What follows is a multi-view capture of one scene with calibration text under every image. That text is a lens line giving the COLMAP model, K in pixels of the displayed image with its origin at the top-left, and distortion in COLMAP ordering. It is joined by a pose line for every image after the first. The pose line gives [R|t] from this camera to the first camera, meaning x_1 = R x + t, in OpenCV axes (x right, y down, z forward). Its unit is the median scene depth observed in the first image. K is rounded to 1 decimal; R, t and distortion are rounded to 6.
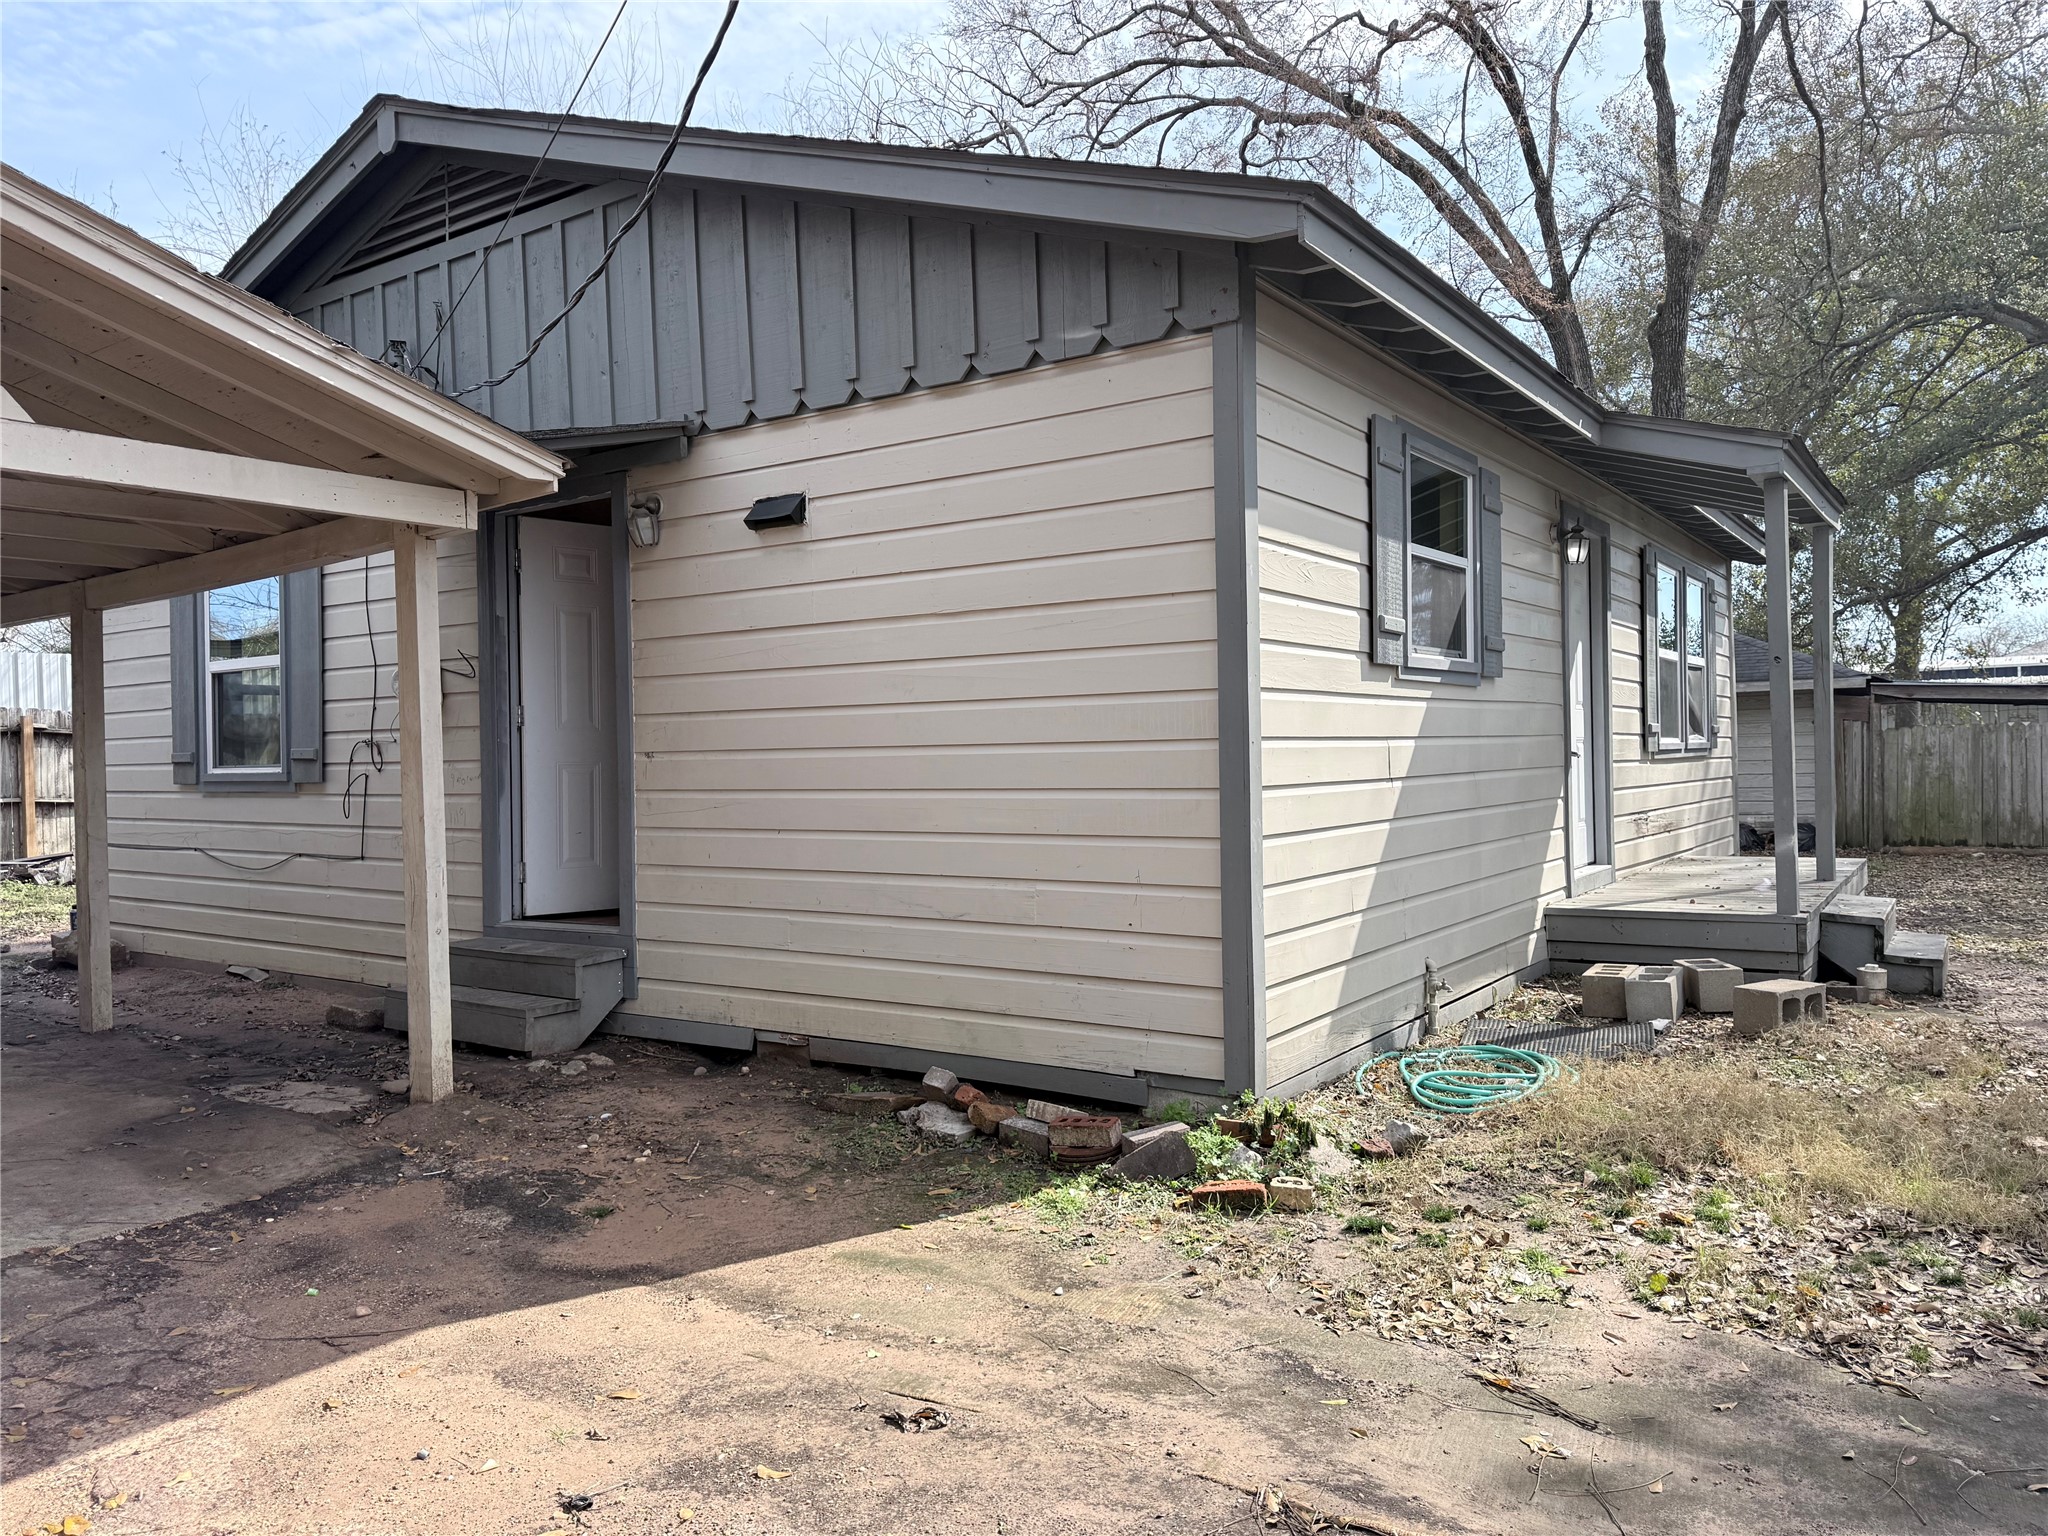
lens RADIAL K [[1446.4, 0, 1013.5], [0, 1446.4, 765.3], [0, 0, 1]] dist [0.045392, -0.051486]
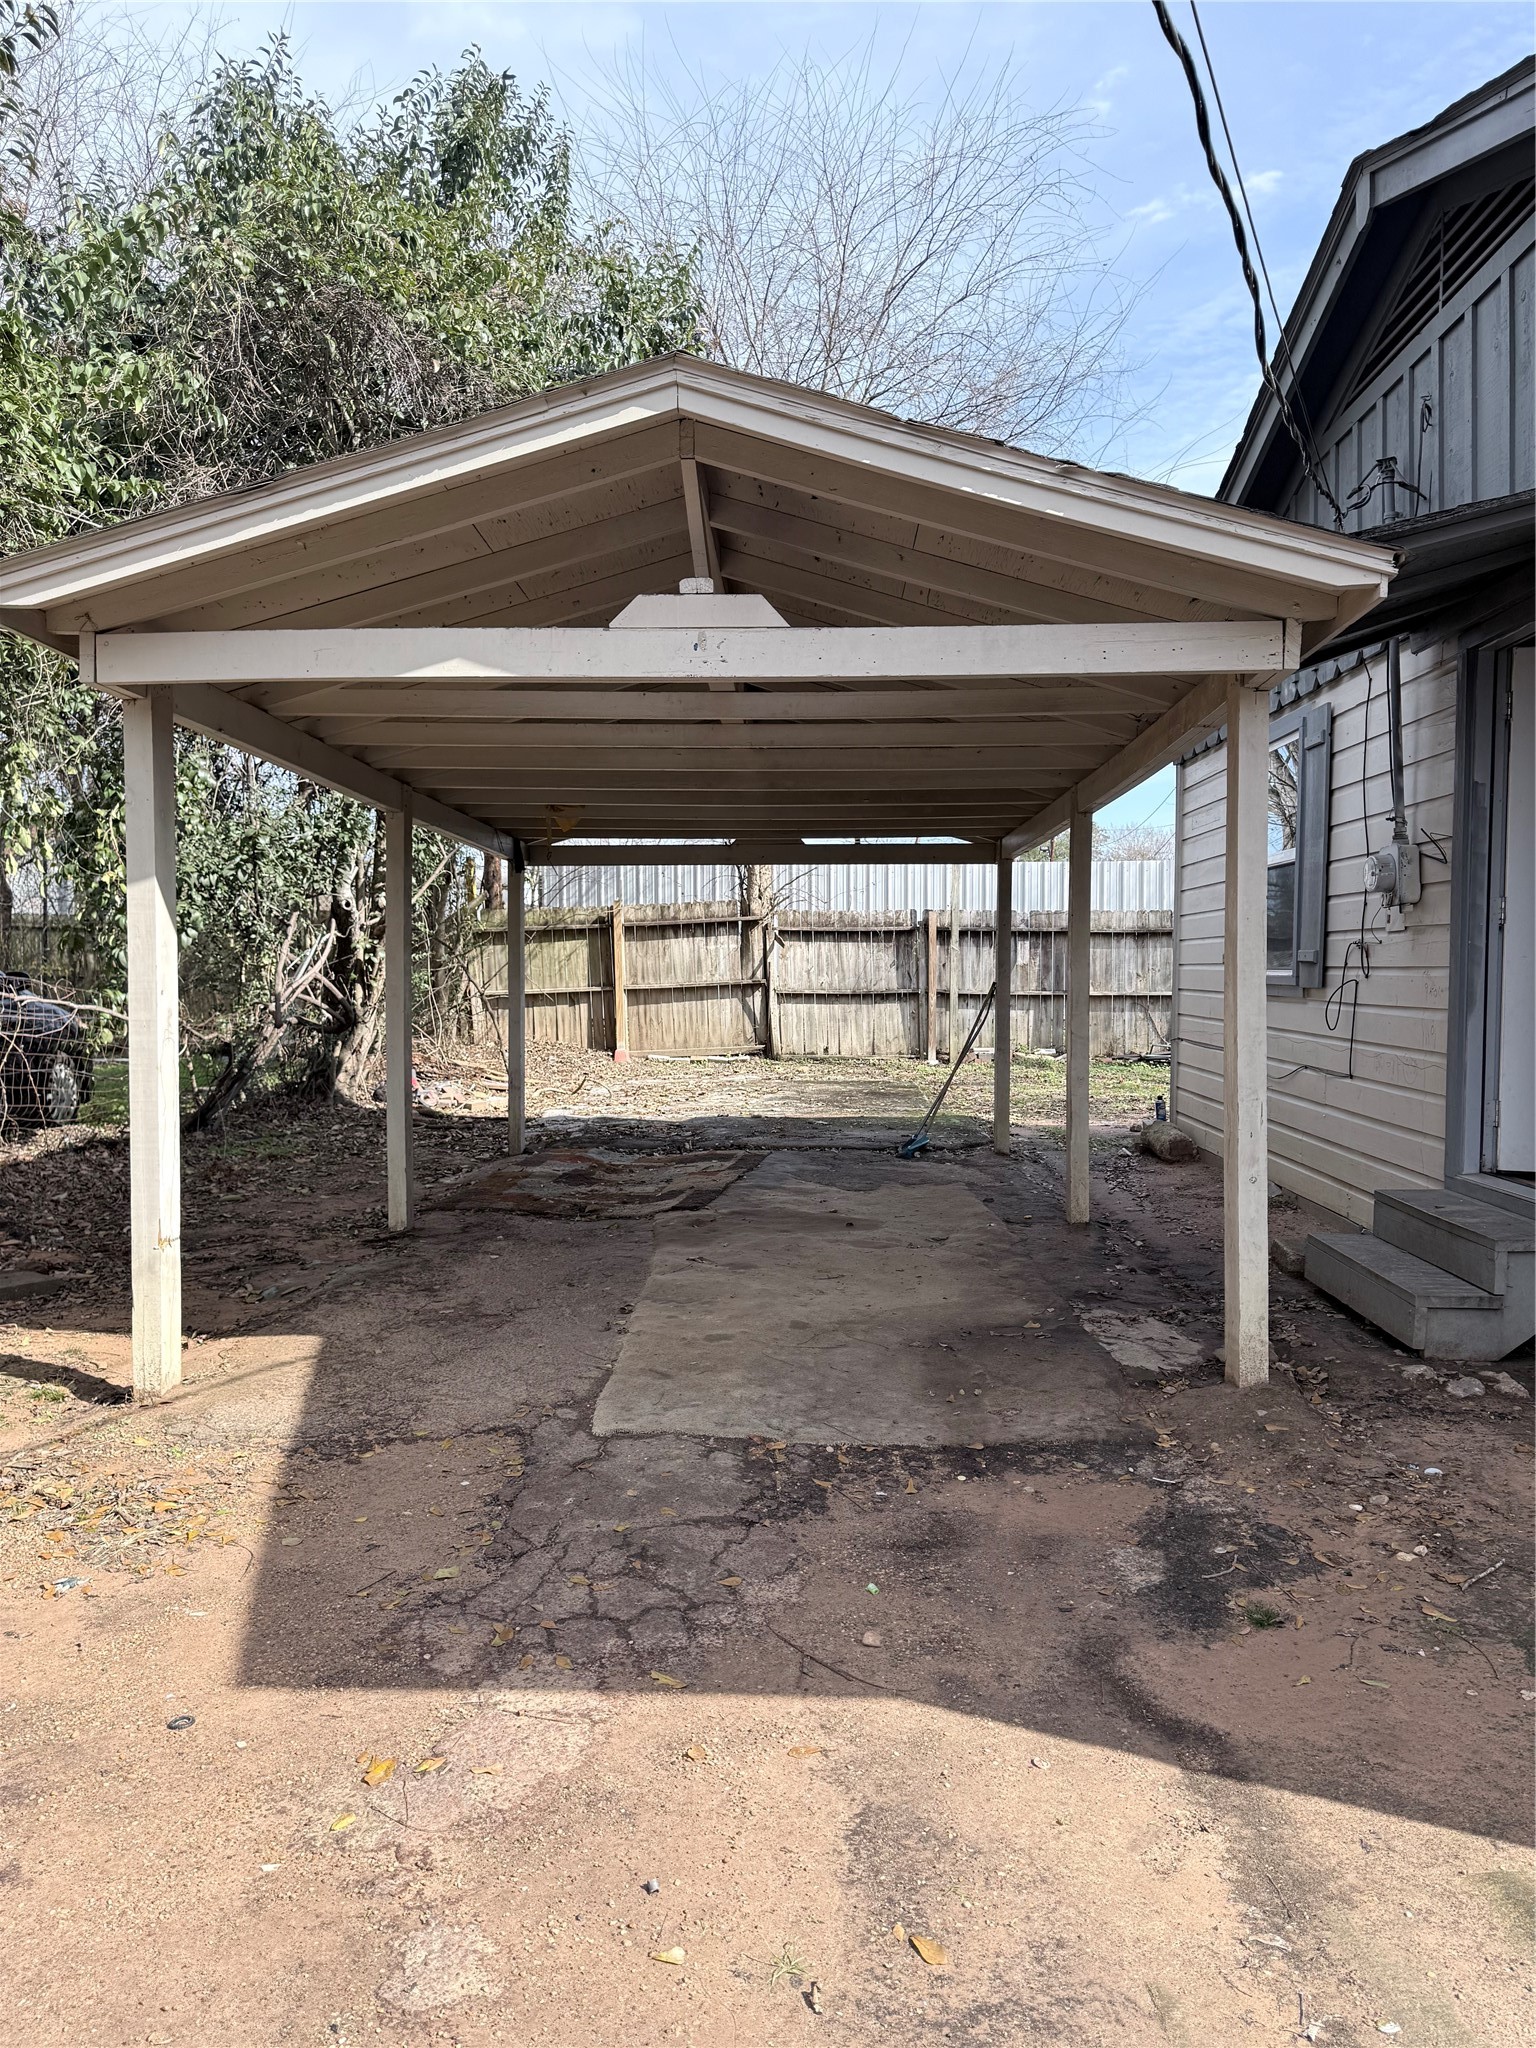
lens RADIAL K [[1446.4, 0, 776.7], [0, 1446.4, 1024.3], [0, 0, 1]] dist [0.045392, -0.051486]
pose [[0.553083, 0.056420, -0.831214, 0.153031], [-0.020496, 0.998324, 0.054124, -0.013175], [0.832874, -0.012899, 0.553312, 0.407778]]
